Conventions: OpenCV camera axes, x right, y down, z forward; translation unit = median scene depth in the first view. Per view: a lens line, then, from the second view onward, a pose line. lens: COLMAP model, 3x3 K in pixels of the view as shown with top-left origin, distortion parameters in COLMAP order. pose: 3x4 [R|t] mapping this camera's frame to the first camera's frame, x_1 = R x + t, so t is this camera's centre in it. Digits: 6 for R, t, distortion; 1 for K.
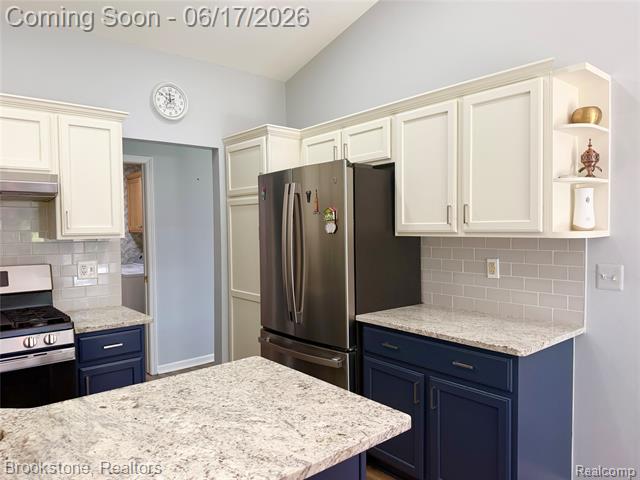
lens RADIAL K [[451.2, 0, 324.1], [0, 451.2, 246.0], [0, 0, 1]] dist [0.092751, -0.116566]
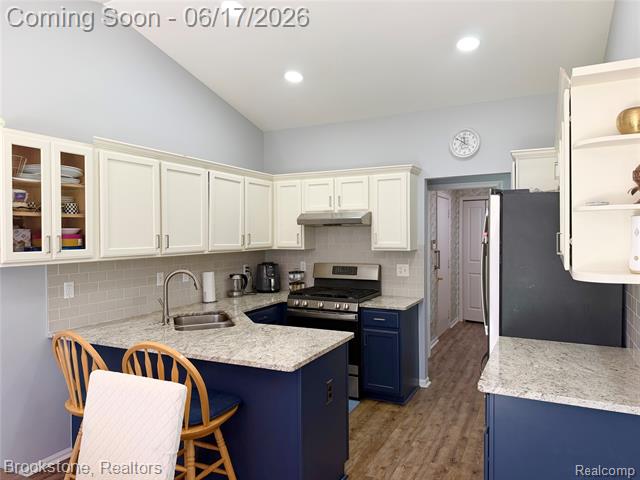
lens RADIAL K [[451.2, 0, 318.0], [0, 451.2, 234.6], [0, 0, 1]] dist [0.092751, -0.116566]
pose [[0.386722, 0.011435, -0.922125, 0.923839], [-0.038995, 0.999232, -0.003962, -0.060397], [0.921372, 0.037491, 0.386871, 0.210241]]
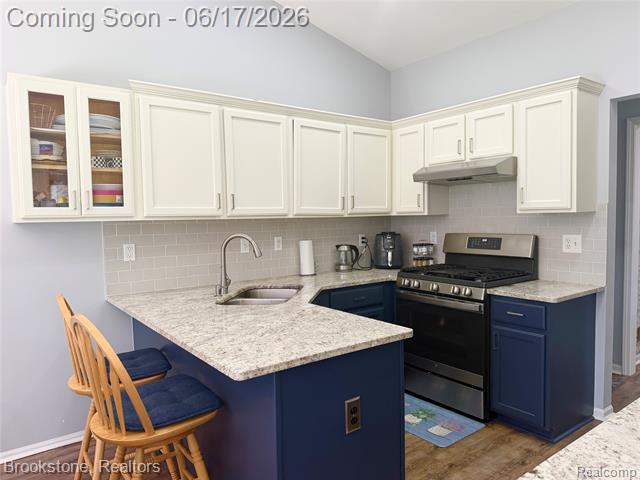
lens RADIAL K [[451.2, 0, 317.9], [0, 451.2, 238.6], [0, 0, 1]] dist [0.092751, -0.116566]
pose [[-0.068401, 0.063745, -0.995619, 0.642263], [-0.027450, 0.997459, 0.065748, -0.012943], [0.997280, 0.031827, -0.066478, 0.643022]]
